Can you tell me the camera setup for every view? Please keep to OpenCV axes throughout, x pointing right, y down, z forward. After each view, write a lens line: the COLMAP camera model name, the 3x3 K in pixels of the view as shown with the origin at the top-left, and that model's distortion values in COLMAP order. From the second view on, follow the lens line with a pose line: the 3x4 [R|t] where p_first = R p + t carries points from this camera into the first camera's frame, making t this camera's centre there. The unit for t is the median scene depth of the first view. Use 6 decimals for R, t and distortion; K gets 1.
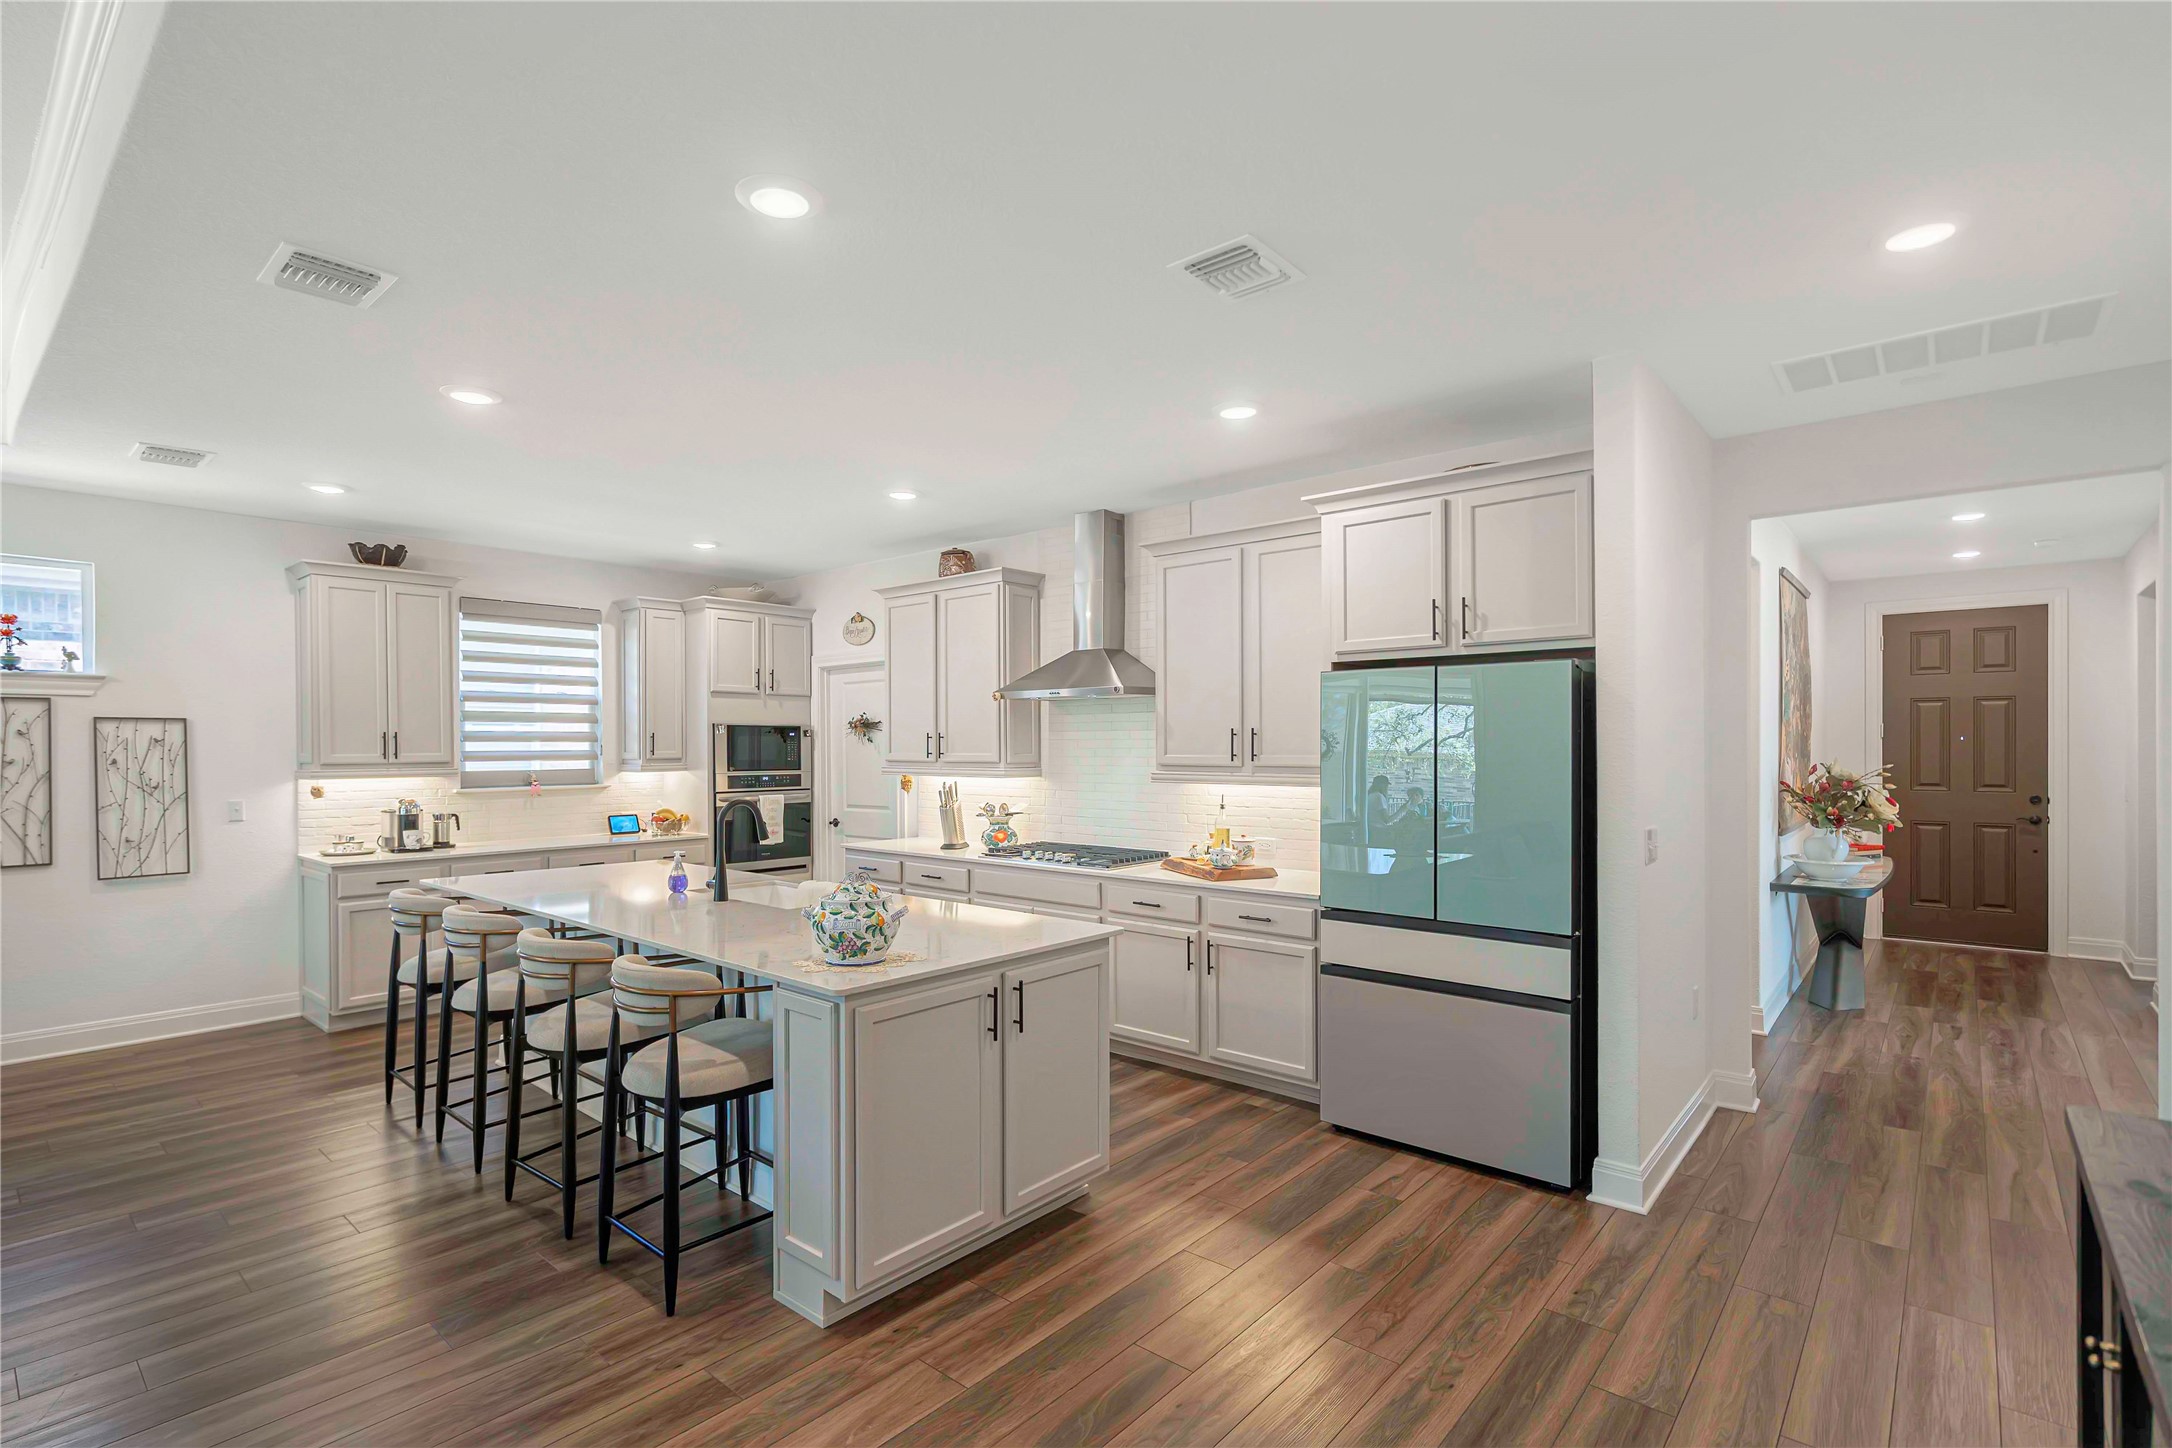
lens RADIAL K [[994.0, 0, 1077.2], [0, 994.0, 746.1], [0, 0, 1]] dist [-0.003110, 0.002049]
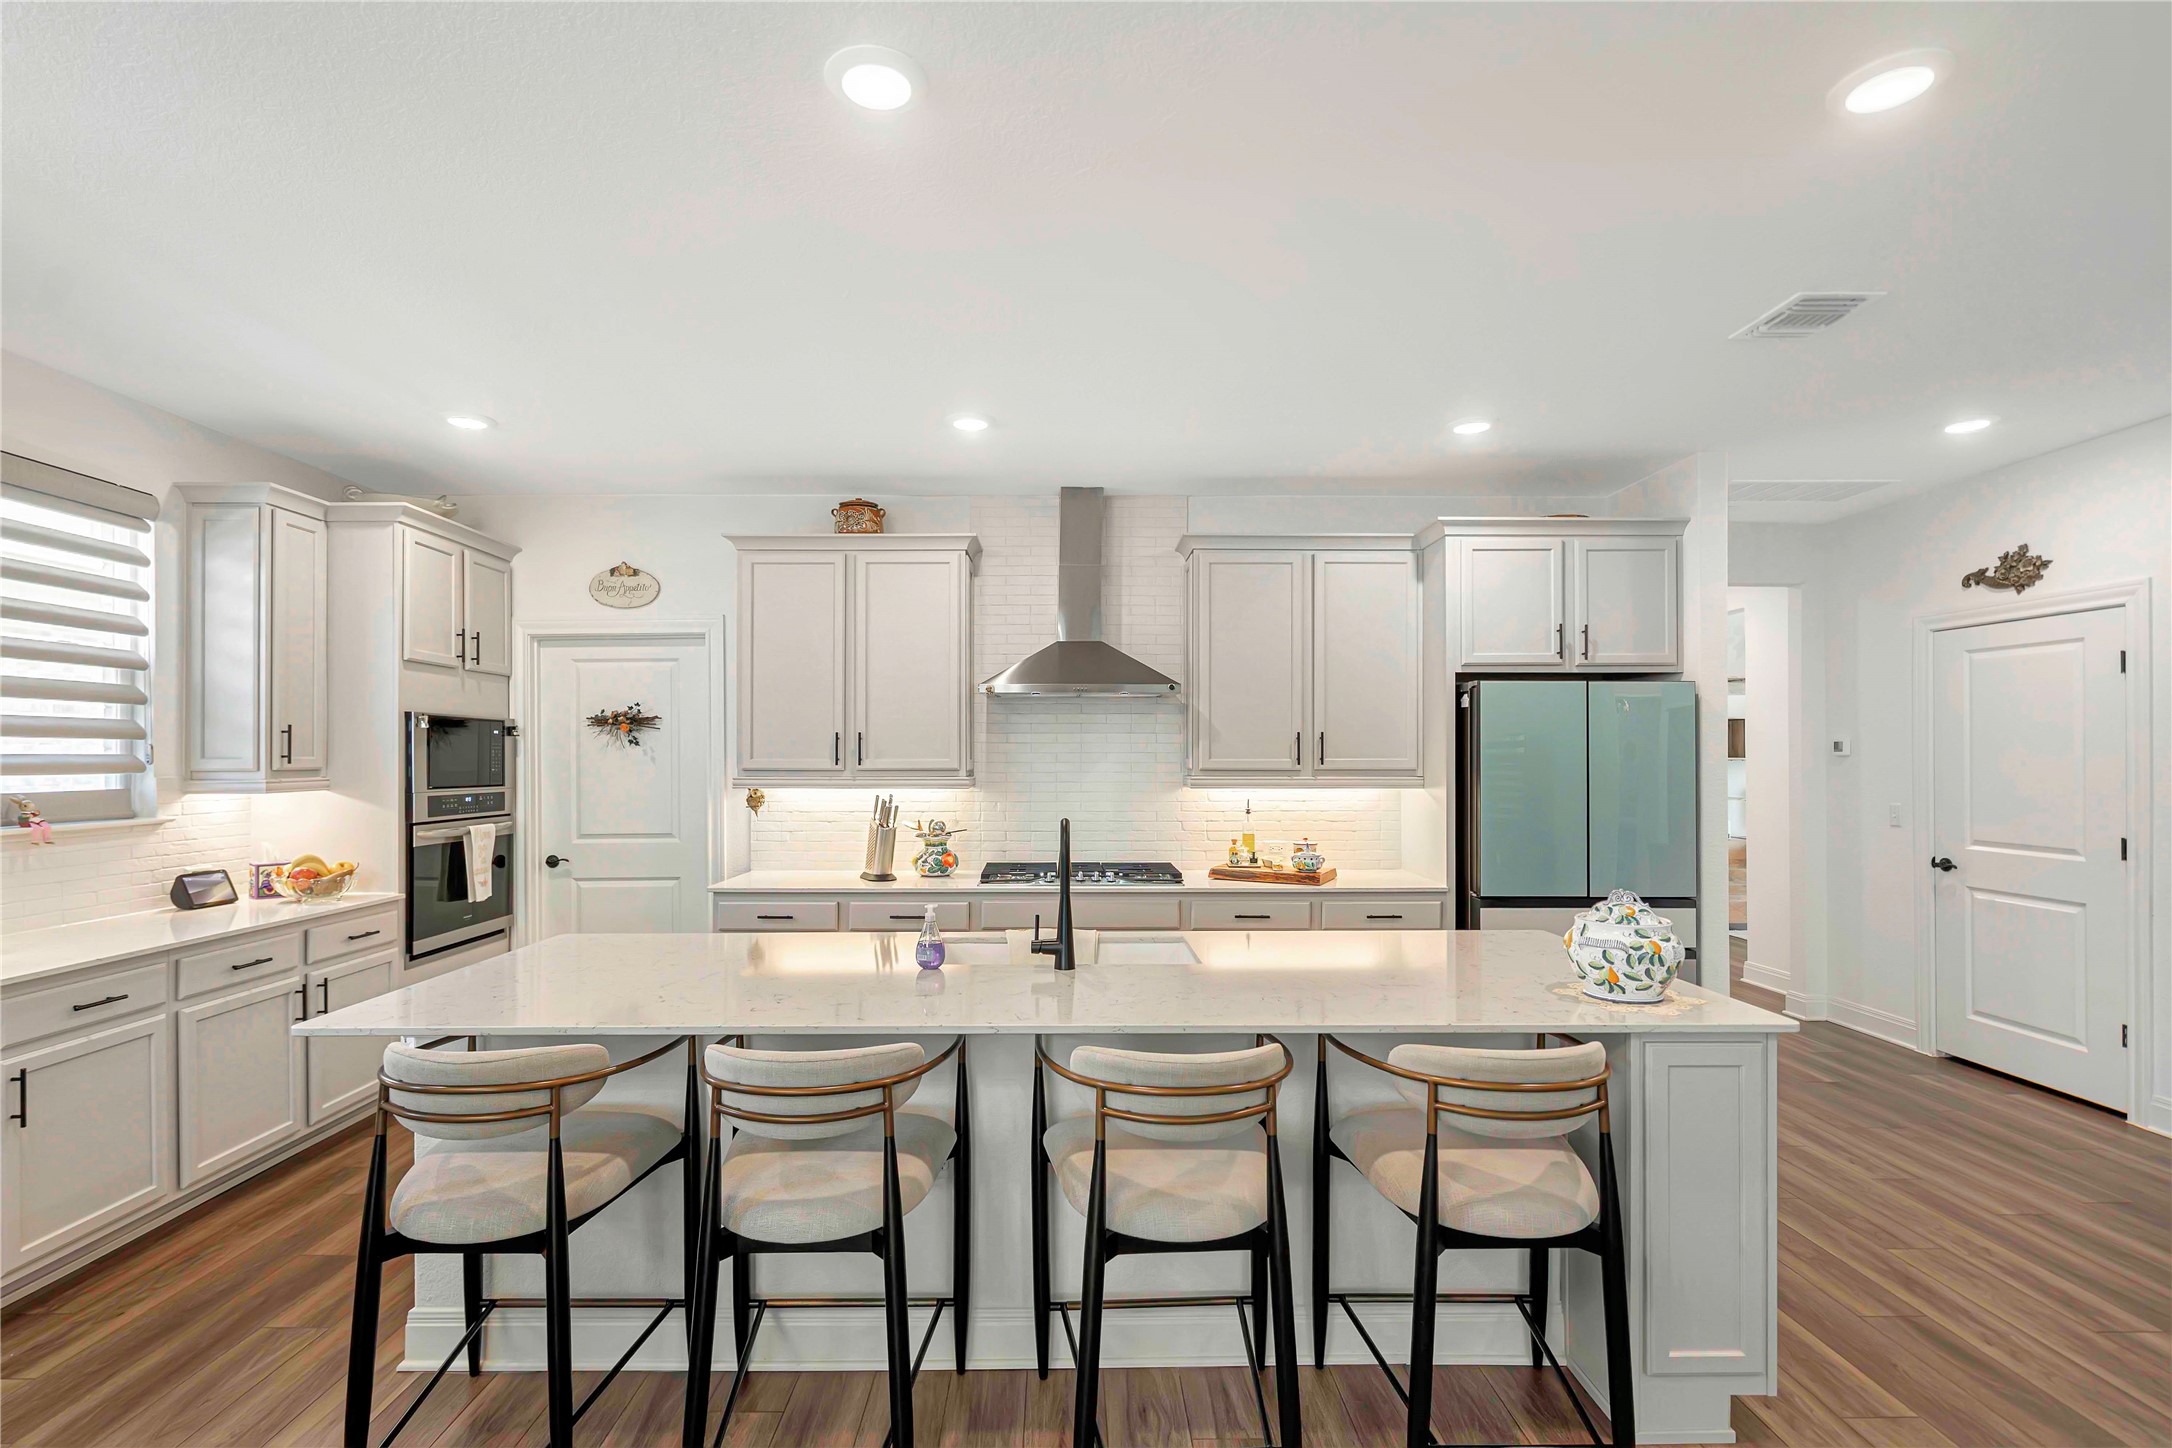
lens RADIAL K [[994.0, 0, 1068.6], [0, 994.0, 742.0], [0, 0, 1]] dist [-0.003110, 0.002049]
pose [[0.755724, 0.010689, 0.654803, -0.505643], [-0.000801, 0.999881, -0.015397, 0.005703], [-0.654889, 0.011111, 0.755643, 0.298020]]
